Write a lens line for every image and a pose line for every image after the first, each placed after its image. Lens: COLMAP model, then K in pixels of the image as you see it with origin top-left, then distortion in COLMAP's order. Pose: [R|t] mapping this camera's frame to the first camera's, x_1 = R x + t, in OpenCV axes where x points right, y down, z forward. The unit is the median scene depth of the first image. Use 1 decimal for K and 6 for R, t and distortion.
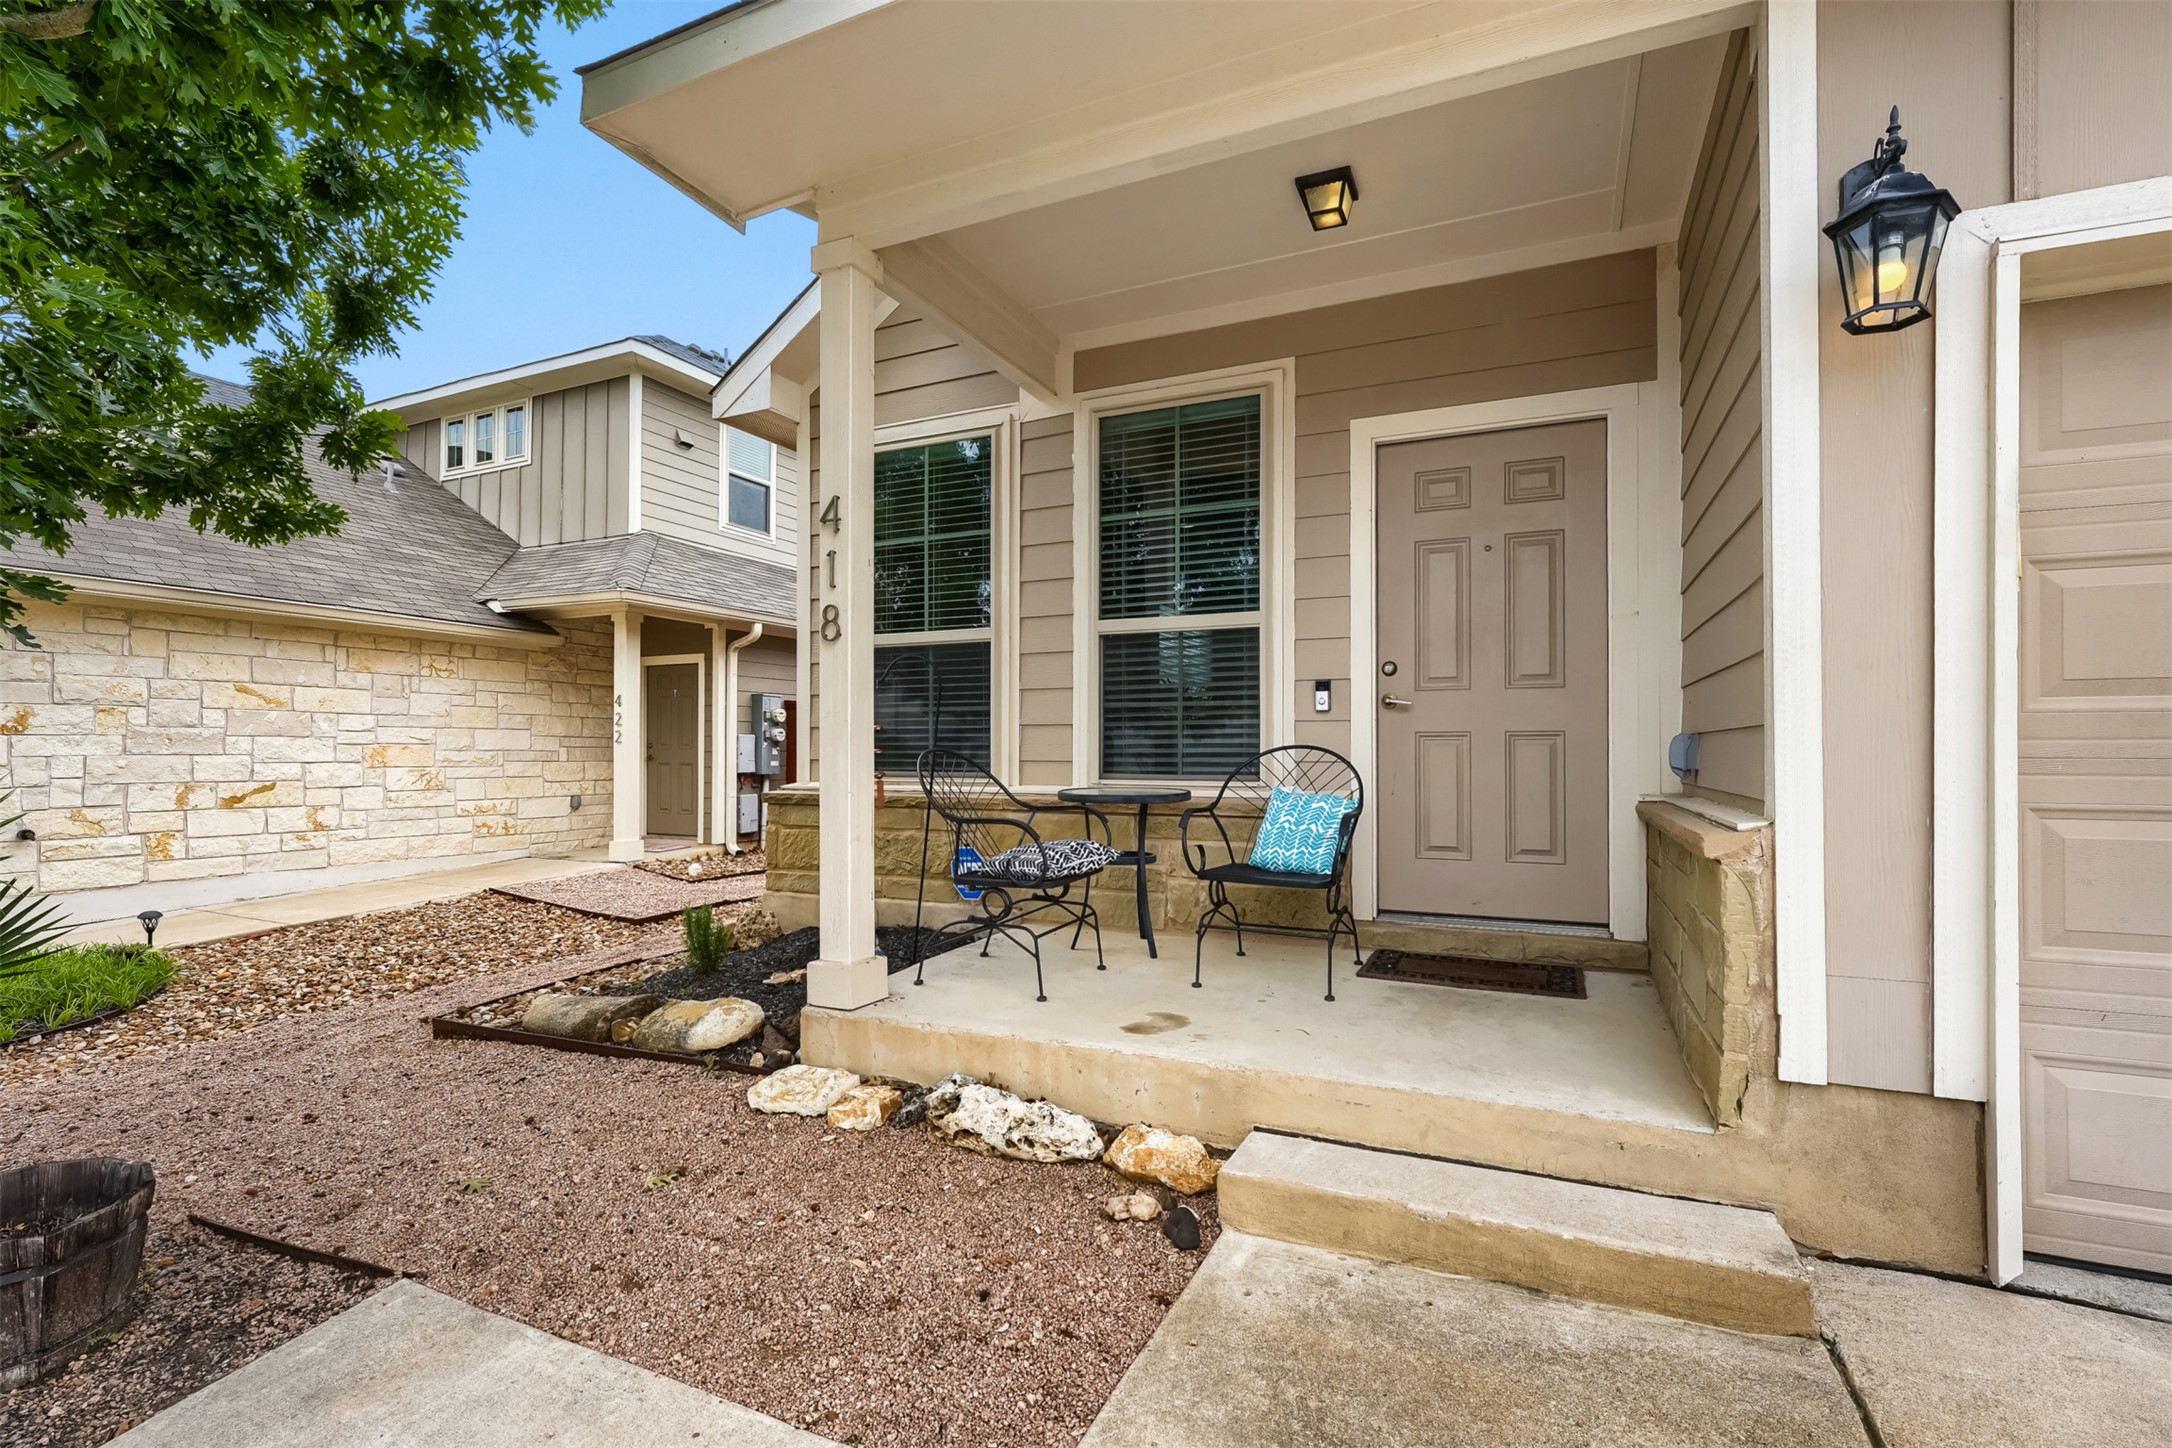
lens RADIAL K [[943.2, 0, 1085.3], [0, 943.2, 736.4], [0, 0, 1]] dist [-0.002810, -0.000059]
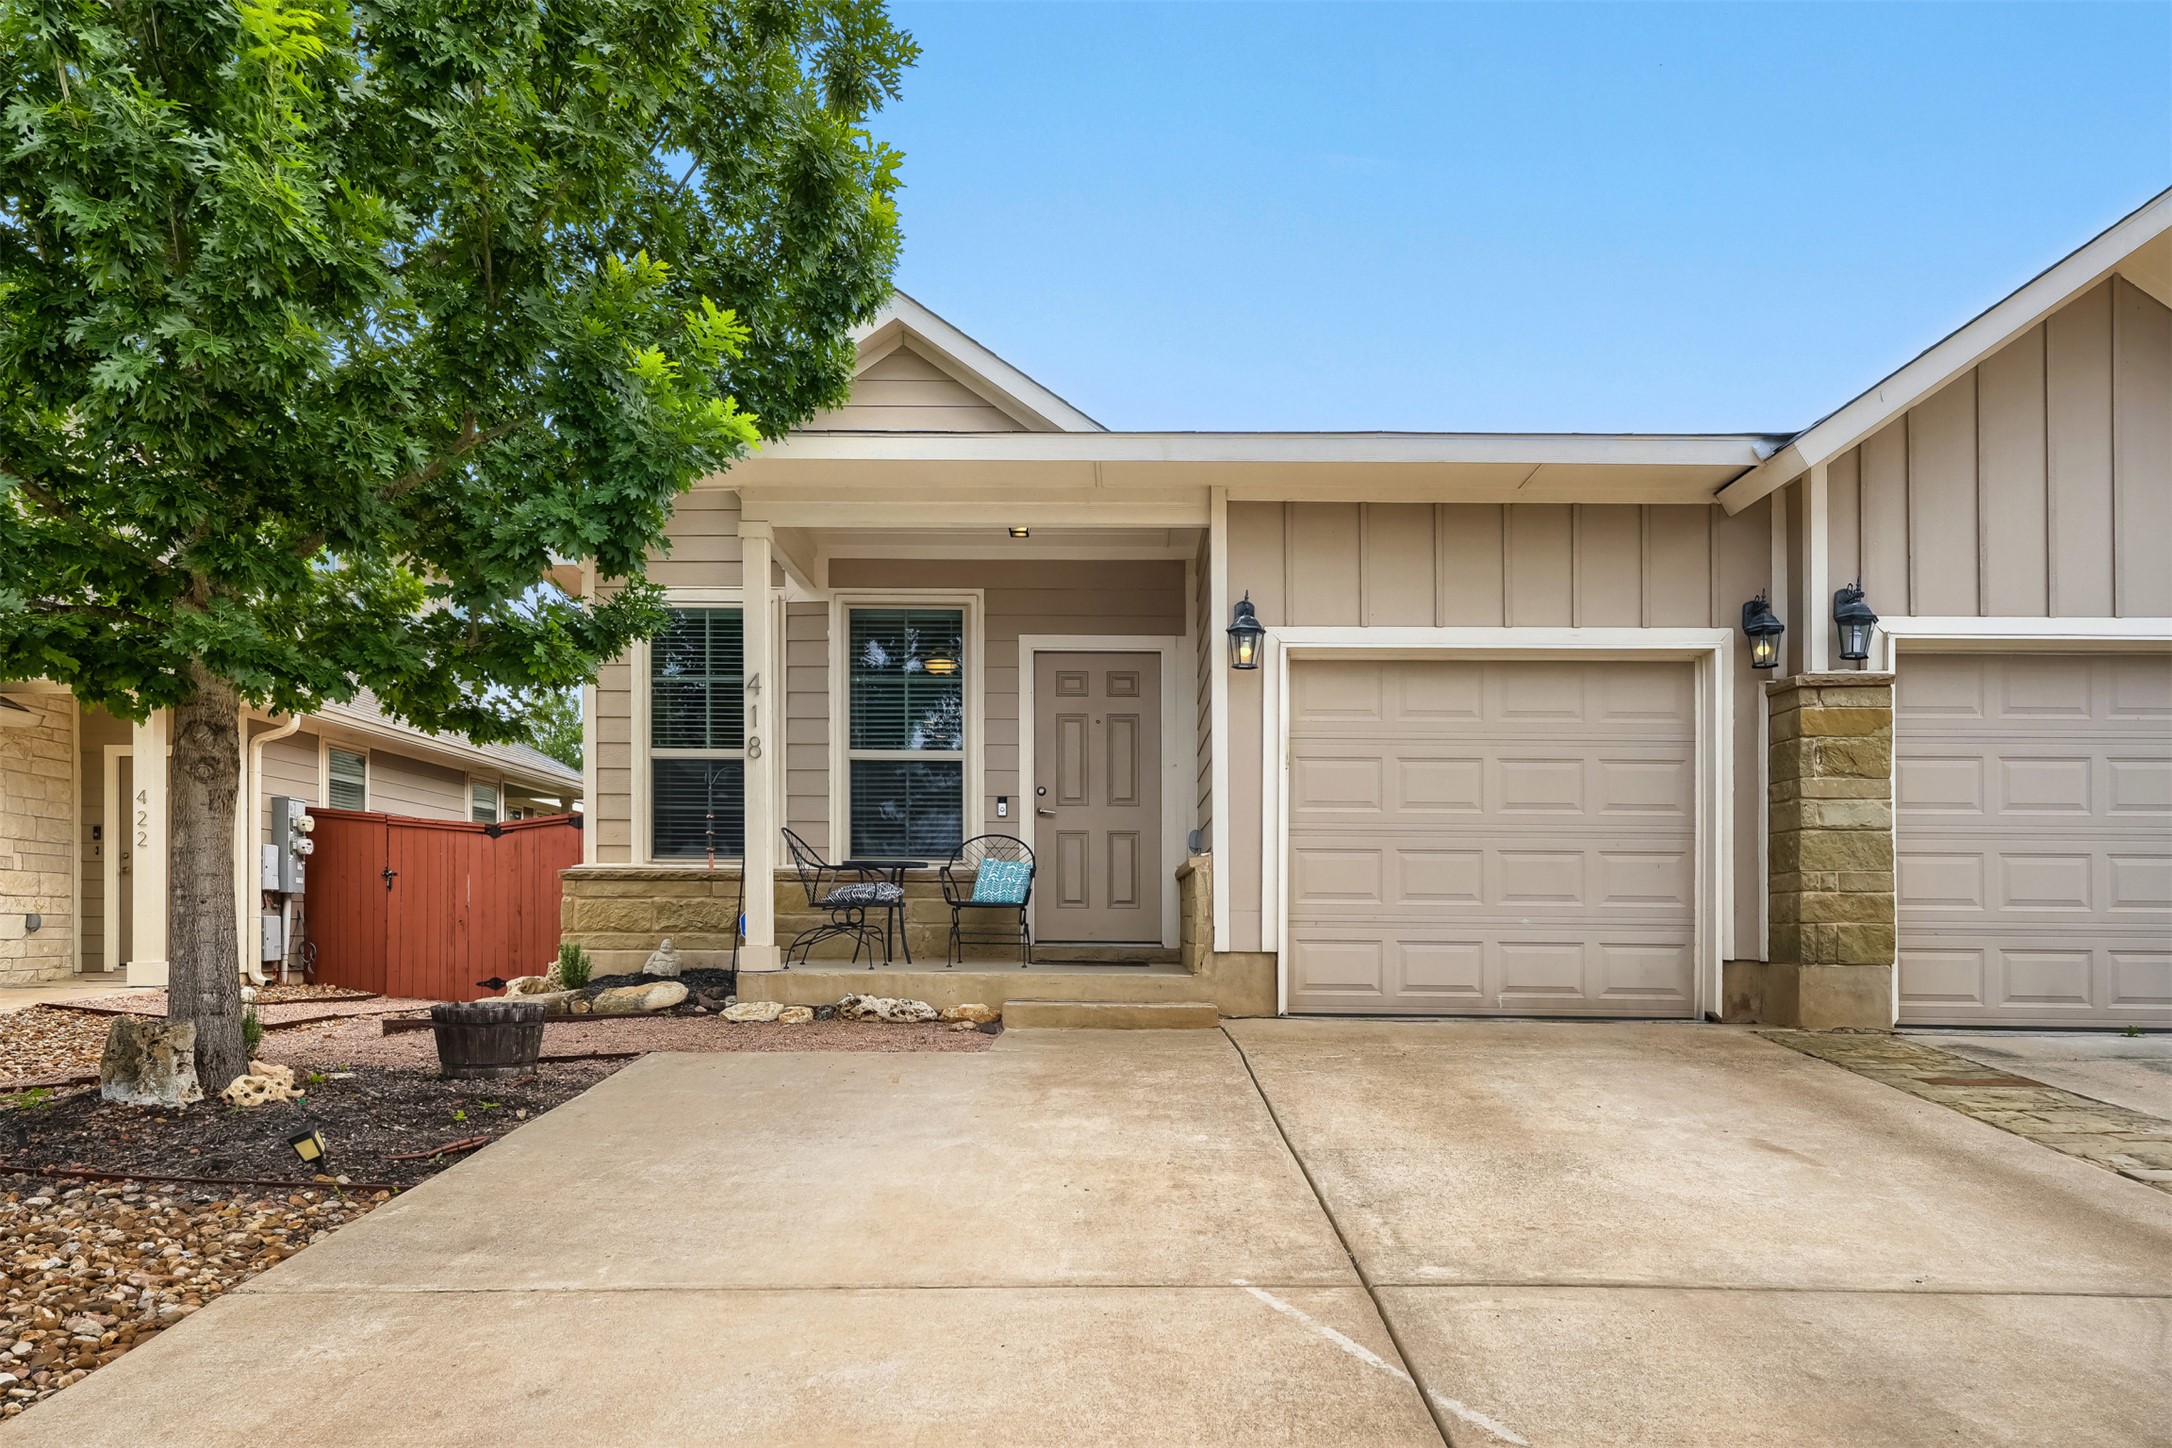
lens RADIAL K [[897.2, 0, 1079.7], [0, 897.2, 717.3], [0, 0, 1]] dist [-0.020876, 0.000469]
pose [[0.918301, 0.072762, 0.389140, -0.210457], [-0.011218, 0.987352, -0.158143, 0.043273], [-0.395725, 0.140858, 0.907503, -0.409662]]
